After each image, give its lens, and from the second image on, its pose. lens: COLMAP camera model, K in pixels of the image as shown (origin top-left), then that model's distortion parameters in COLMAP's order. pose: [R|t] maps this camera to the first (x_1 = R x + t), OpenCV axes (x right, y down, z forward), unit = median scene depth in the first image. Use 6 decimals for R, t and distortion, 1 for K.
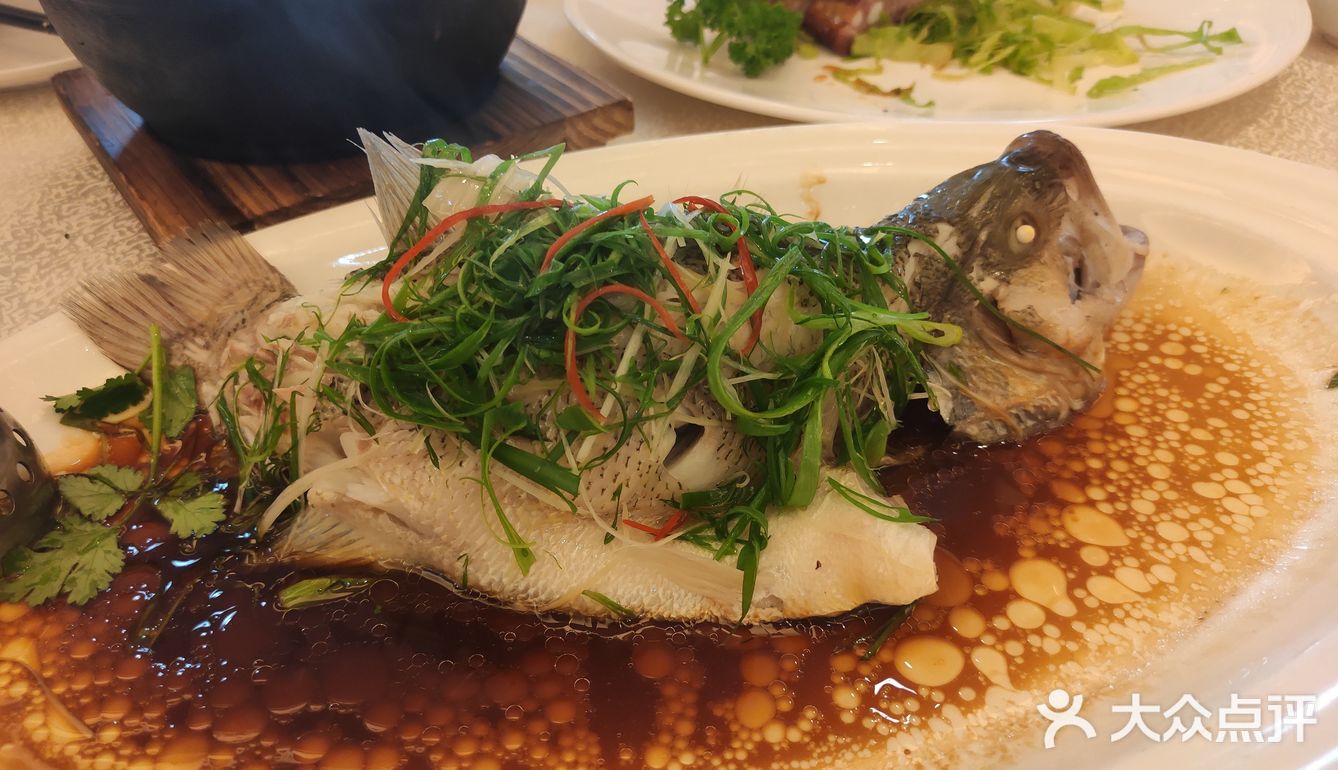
lens RADIAL K [[1051.9, 0, 694.6], [0, 1051.9, 383.7], [0, 0, 1]] dist [0.017272, -0.063908]
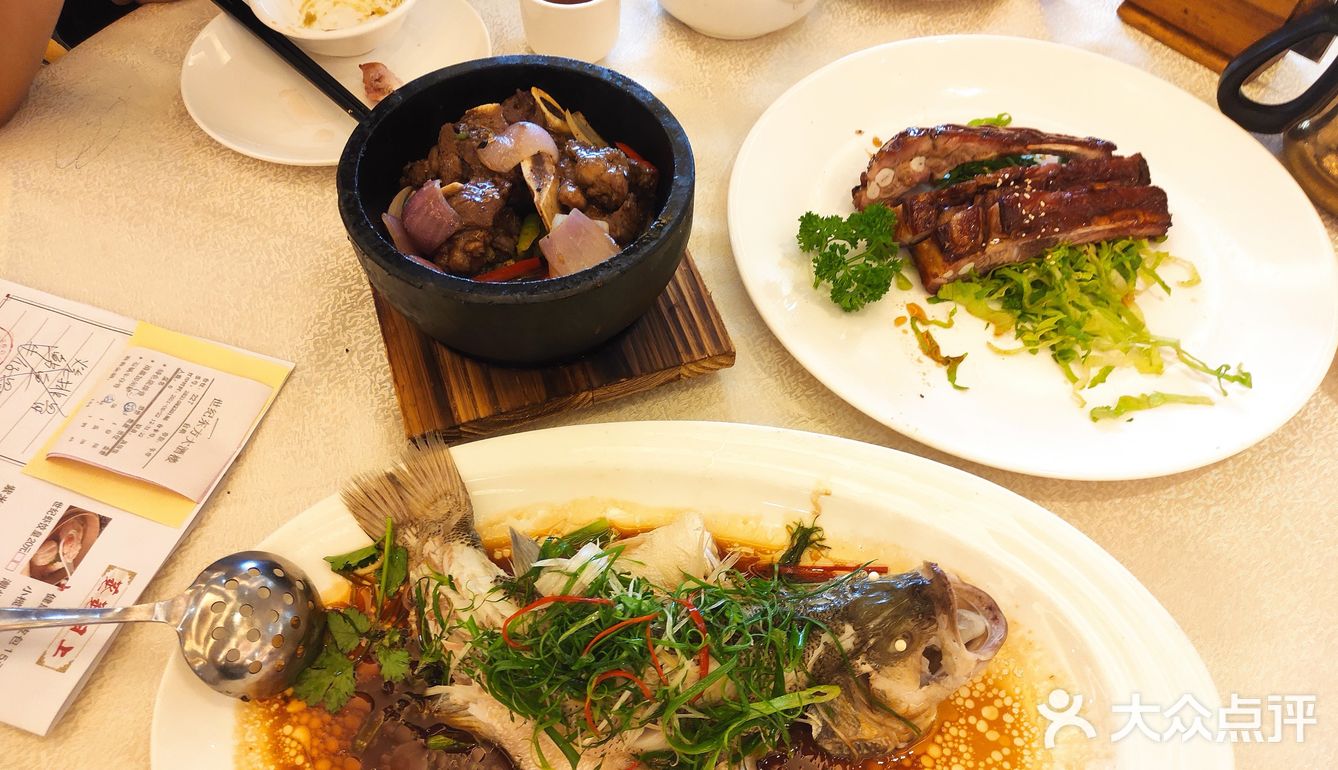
lens RADIAL K [[1051.9, 0, 694.6], [0, 1051.9, 383.7], [0, 0, 1]] dist [0.017272, -0.063908]
pose [[0.952107, 0.273983, -0.135740, 0.123464], [-0.224087, 0.927285, 0.299879, -0.887135], [0.208032, -0.255099, 0.944271, -0.445009]]
